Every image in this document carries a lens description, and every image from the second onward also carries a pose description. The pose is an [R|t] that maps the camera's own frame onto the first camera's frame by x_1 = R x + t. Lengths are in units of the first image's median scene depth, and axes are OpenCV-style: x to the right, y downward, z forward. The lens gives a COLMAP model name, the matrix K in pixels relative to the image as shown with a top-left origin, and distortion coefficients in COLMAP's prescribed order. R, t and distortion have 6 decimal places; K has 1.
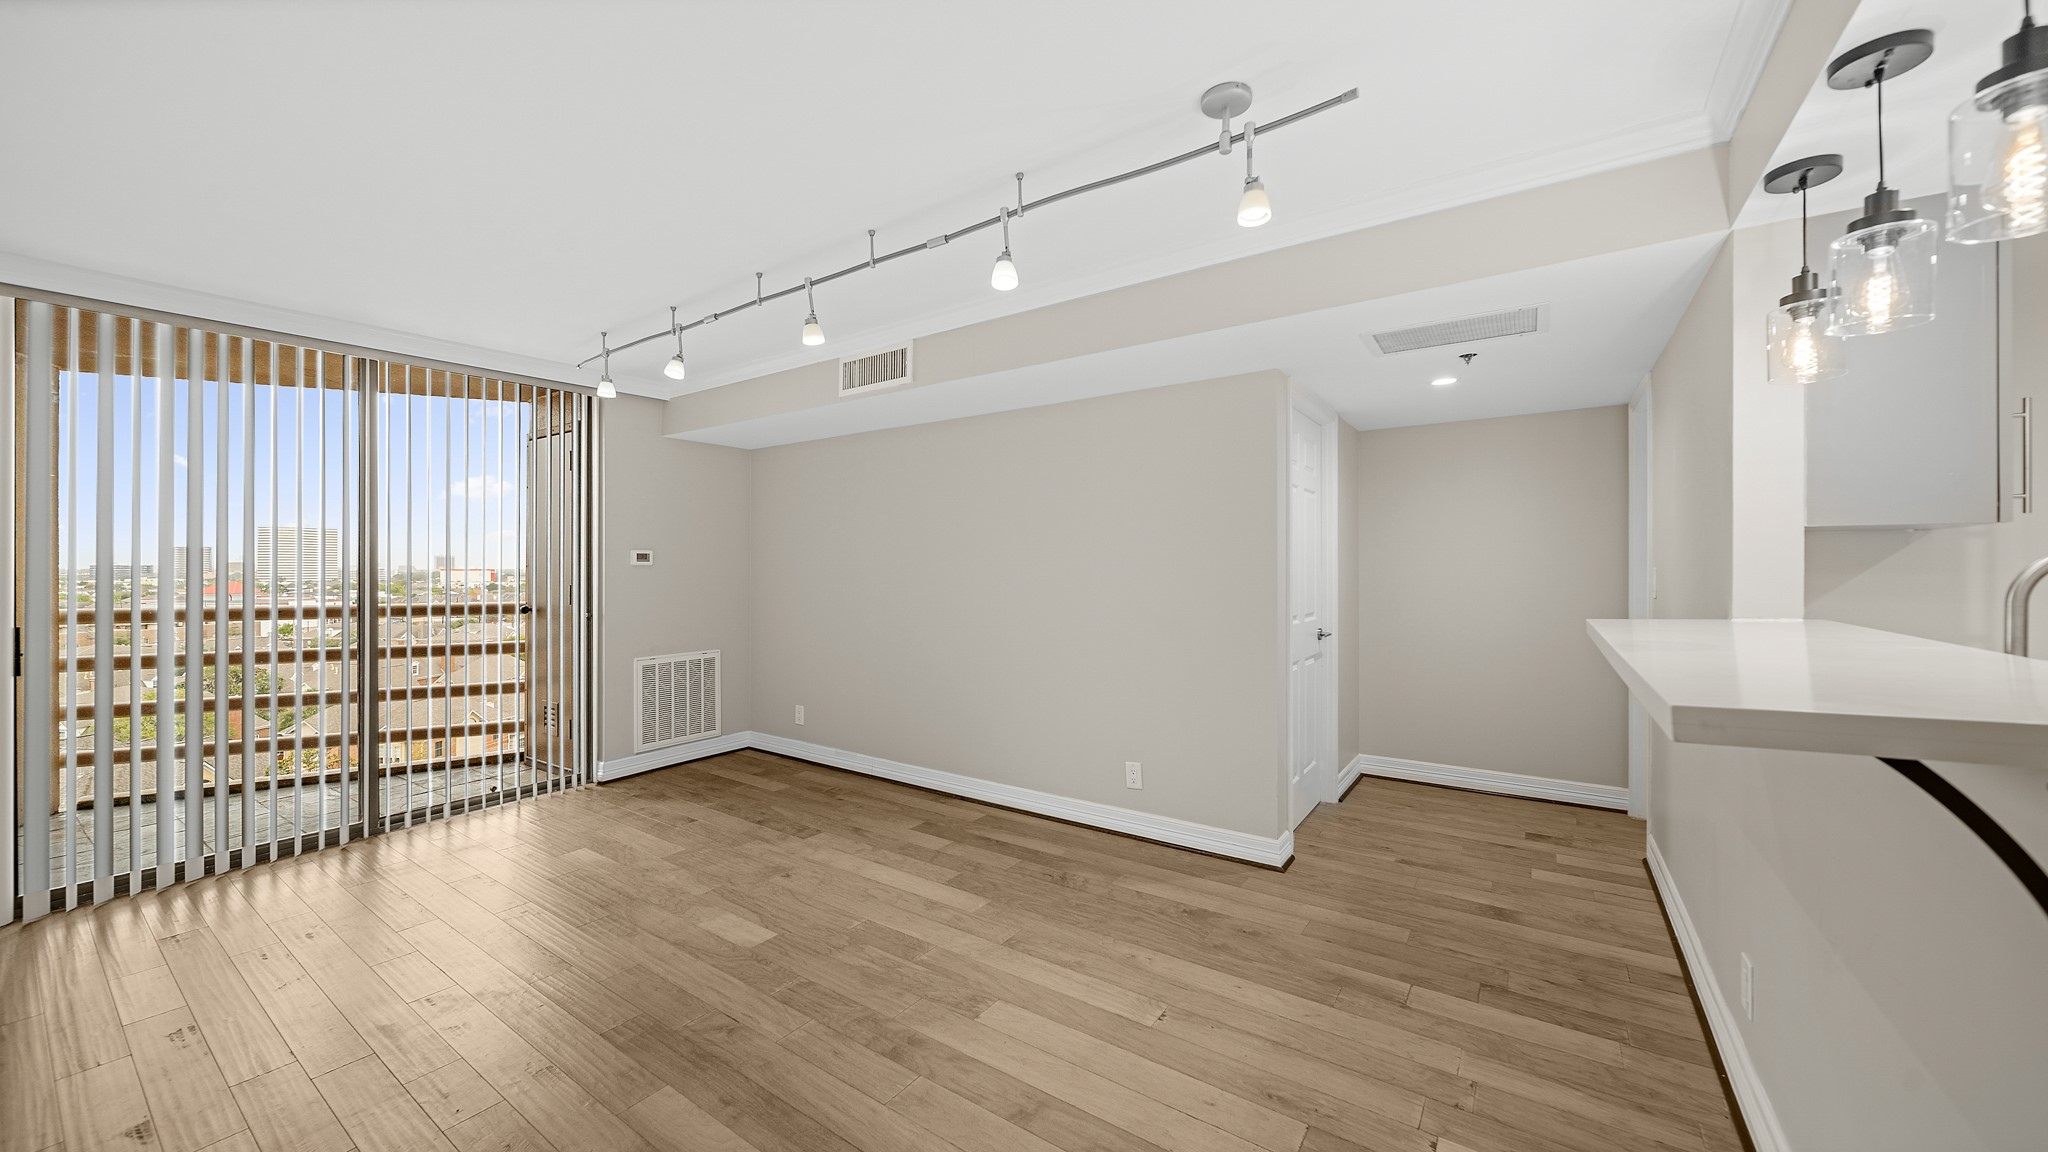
lens RADIAL K [[741.6, 0, 1010.2], [0, 741.6, 566.9], [0, 0, 1]] dist [0.000277, -0.000003]
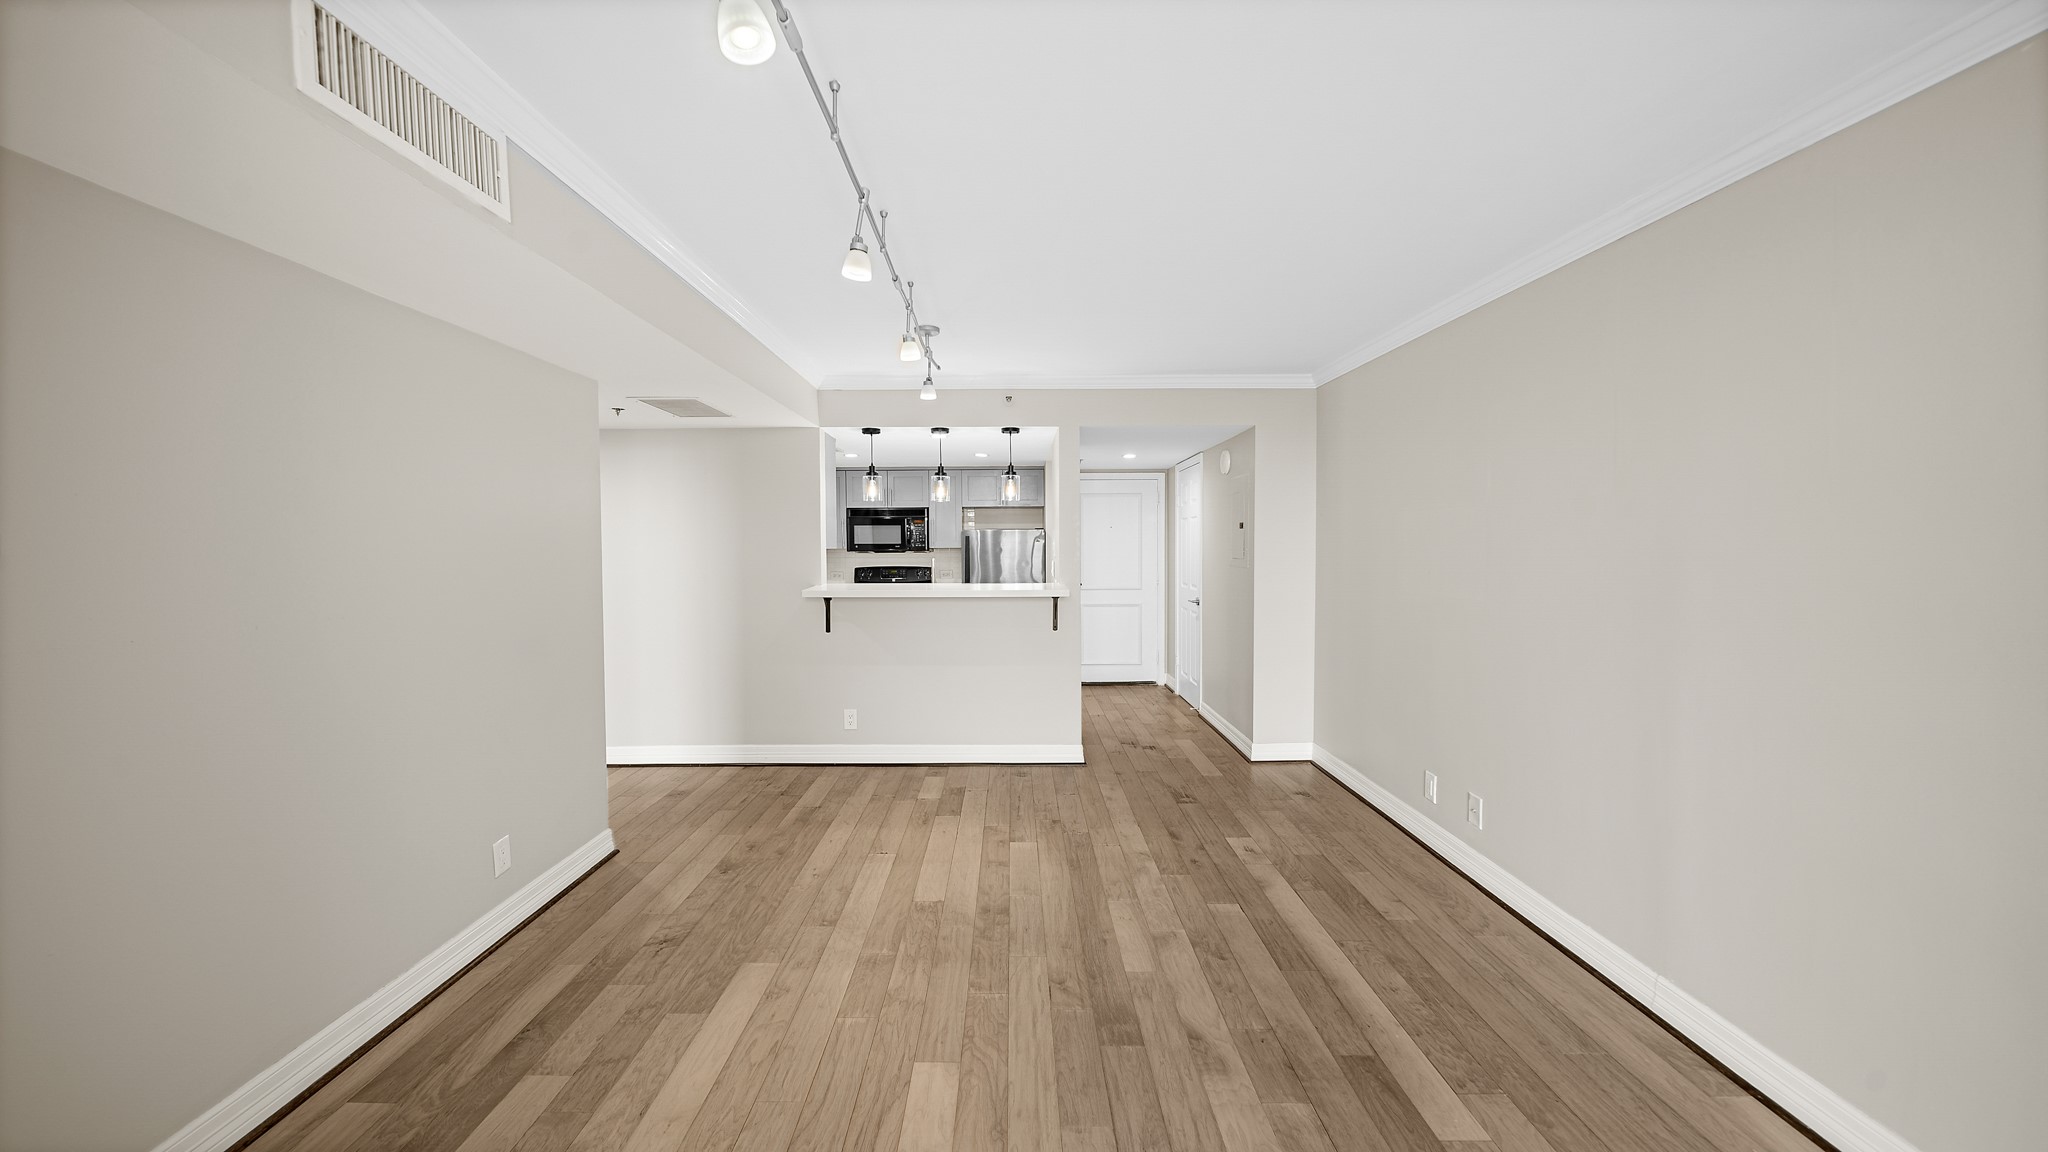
lens RADIAL K [[720.0, 0, 1015.8], [0, 720.0, 575.5], [0, 0, 1]] dist [-0.000641, -0.000118]
pose [[-0.587849, -0.031310, 0.808365, -1.017456], [0.000086, 0.999248, 0.038766, -0.043046], [-0.808971, 0.022858, -0.587404, 1.416082]]
